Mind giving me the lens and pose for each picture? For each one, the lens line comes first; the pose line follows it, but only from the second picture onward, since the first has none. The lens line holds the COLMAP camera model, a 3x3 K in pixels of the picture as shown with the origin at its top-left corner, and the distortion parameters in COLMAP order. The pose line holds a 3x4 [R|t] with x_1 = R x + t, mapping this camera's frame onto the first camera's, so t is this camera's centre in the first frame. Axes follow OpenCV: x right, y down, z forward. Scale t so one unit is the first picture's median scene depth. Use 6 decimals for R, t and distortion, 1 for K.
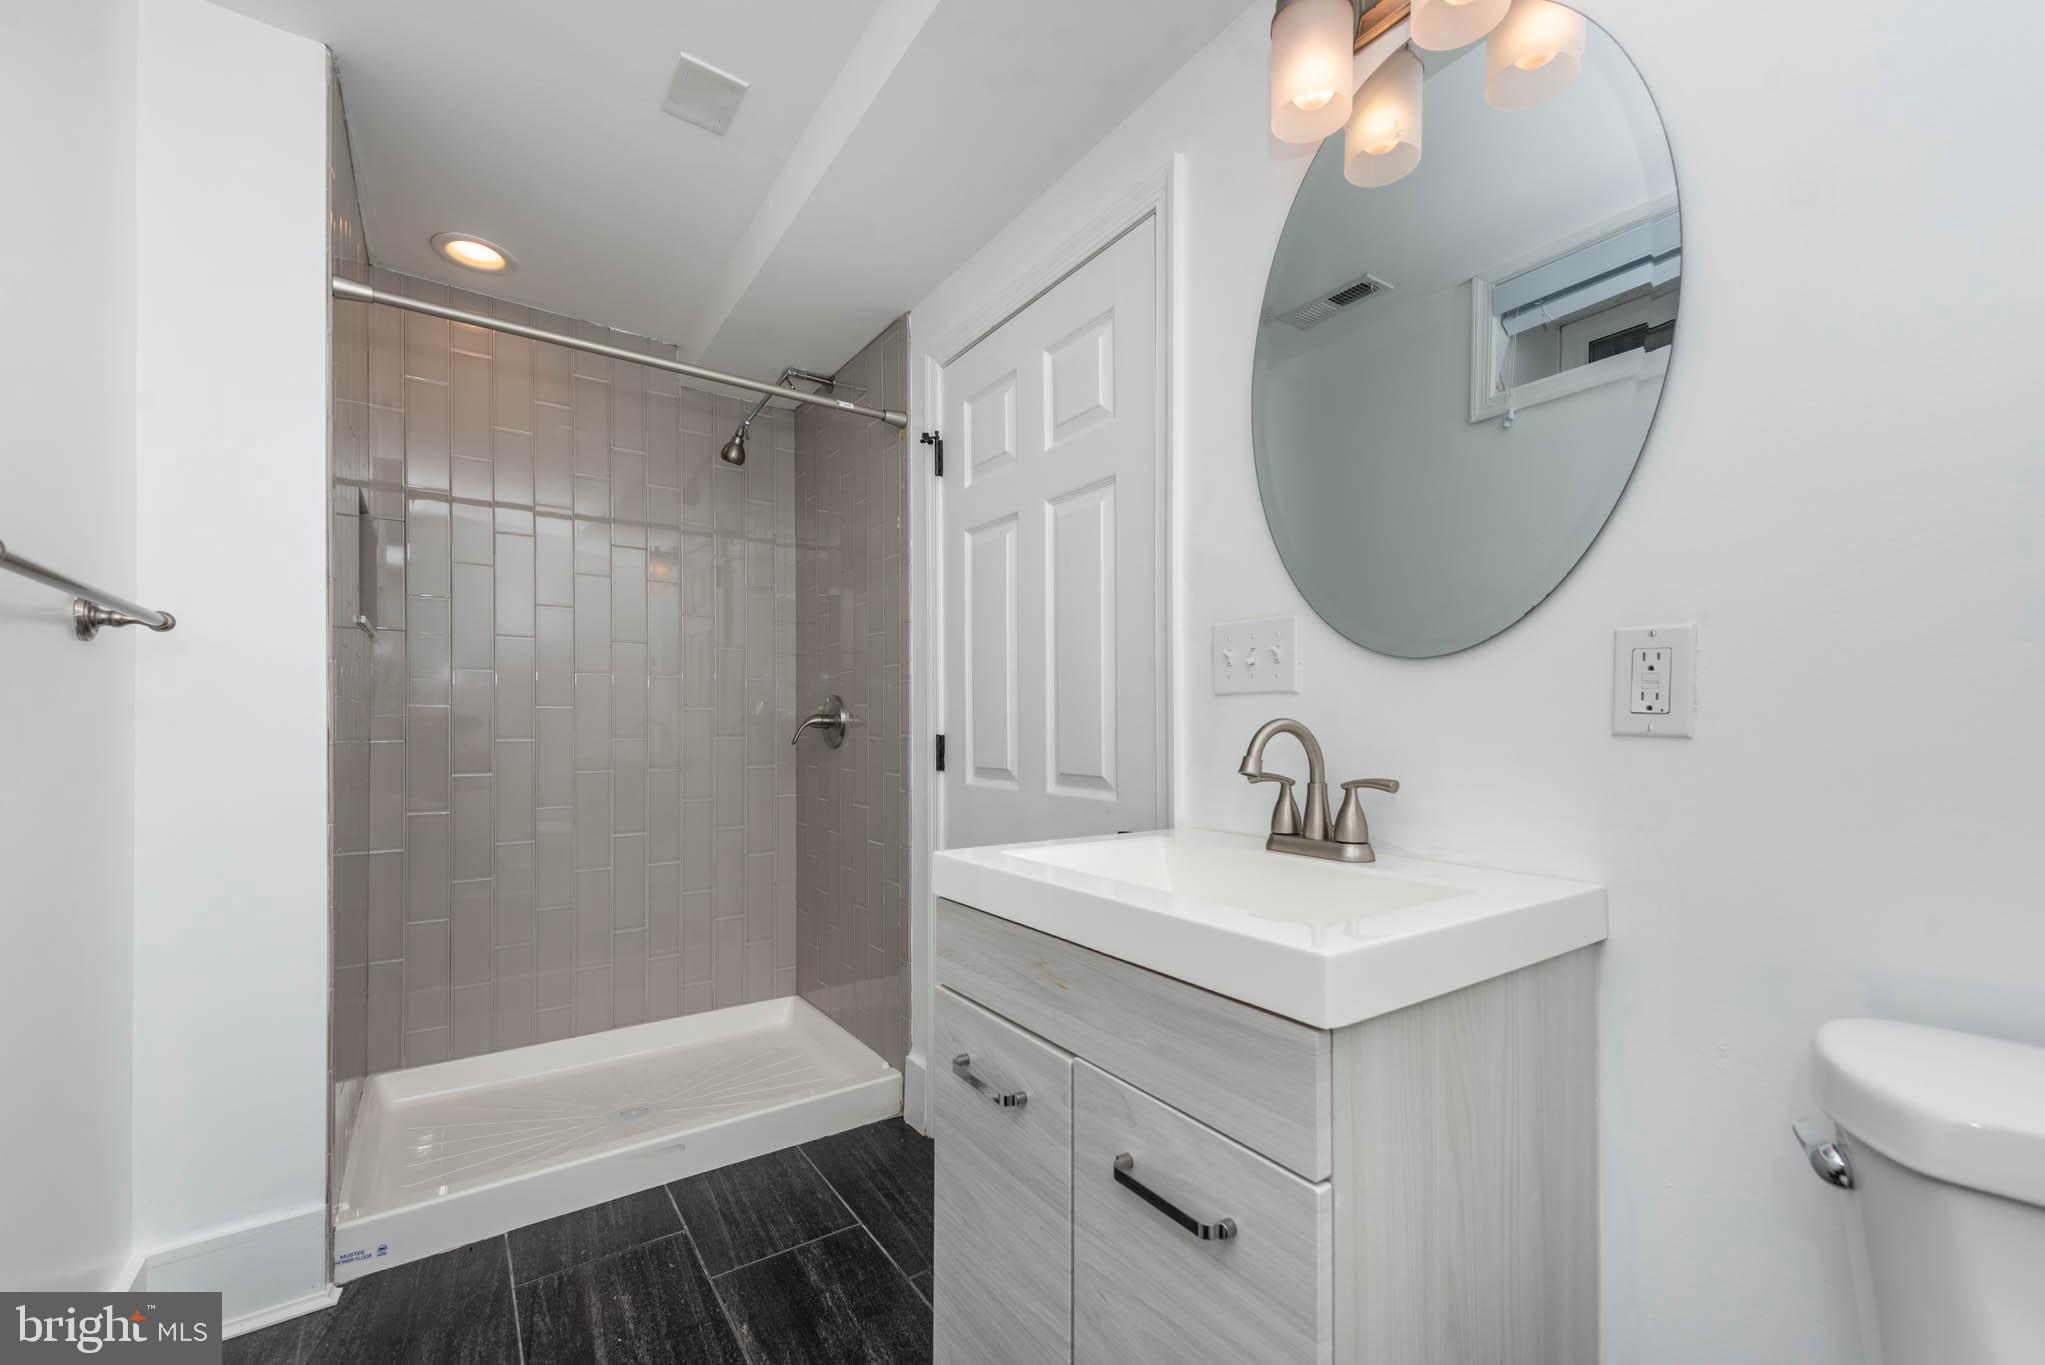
lens RADIAL K [[827.0, 0, 990.5], [0, 827.0, 693.0], [0, 0, 1]] dist [0.011852, -0.000324]
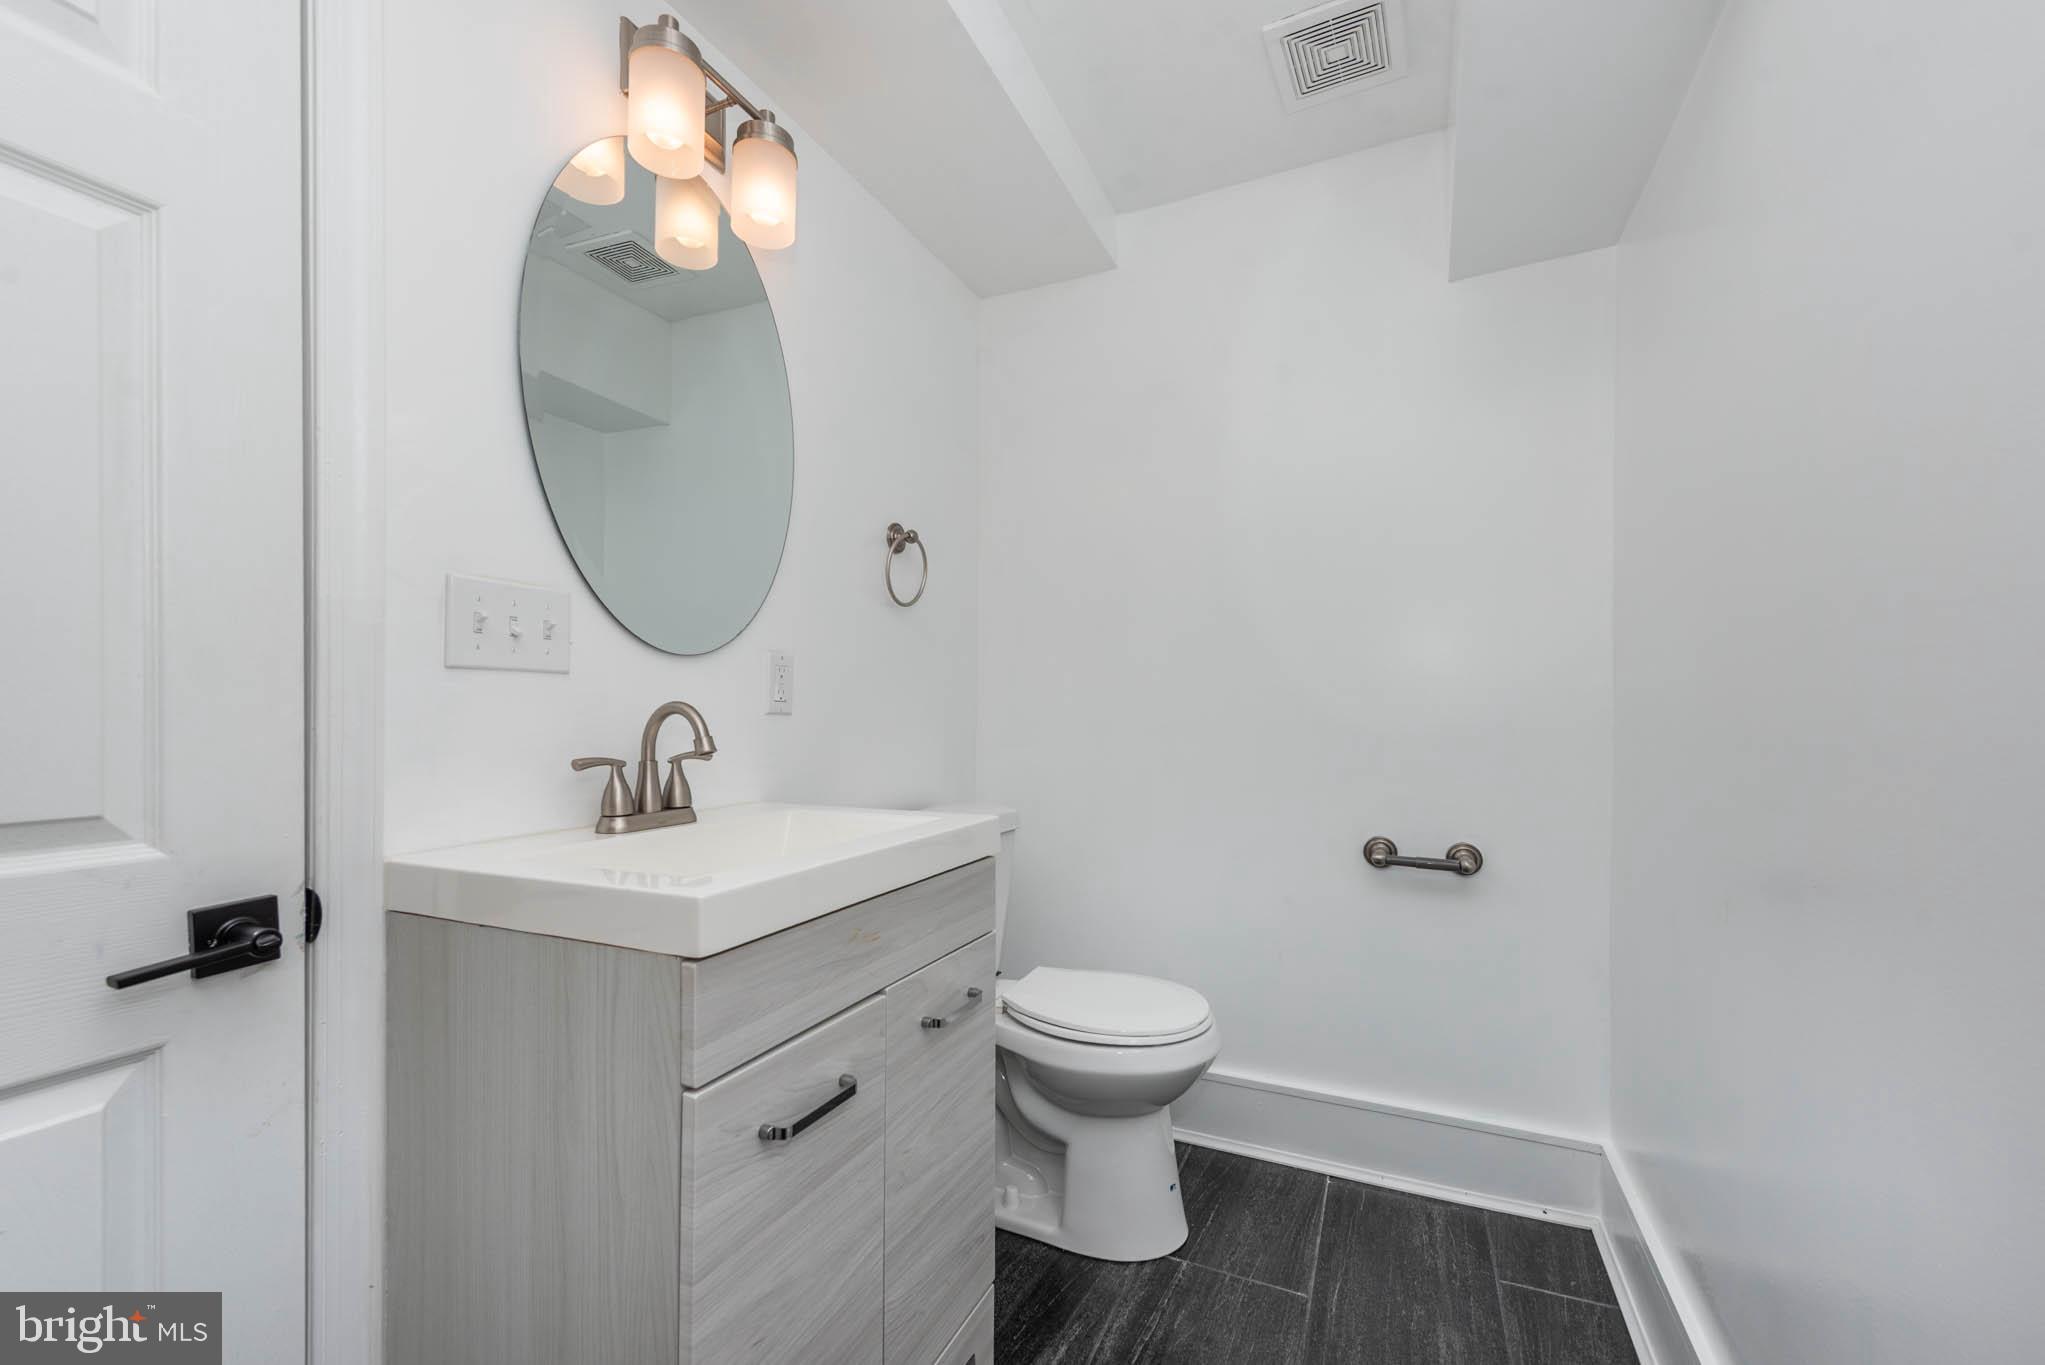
lens RADIAL K [[827.0, 0, 990.5], [0, 827.0, 693.0], [0, 0, 1]] dist [0.011852, -0.000324]
pose [[-0.501466, 0.018276, 0.864984, -0.805568], [-0.029005, 0.998860, -0.037920, 0.048765], [-0.864691, -0.044105, -0.500364, 1.196240]]
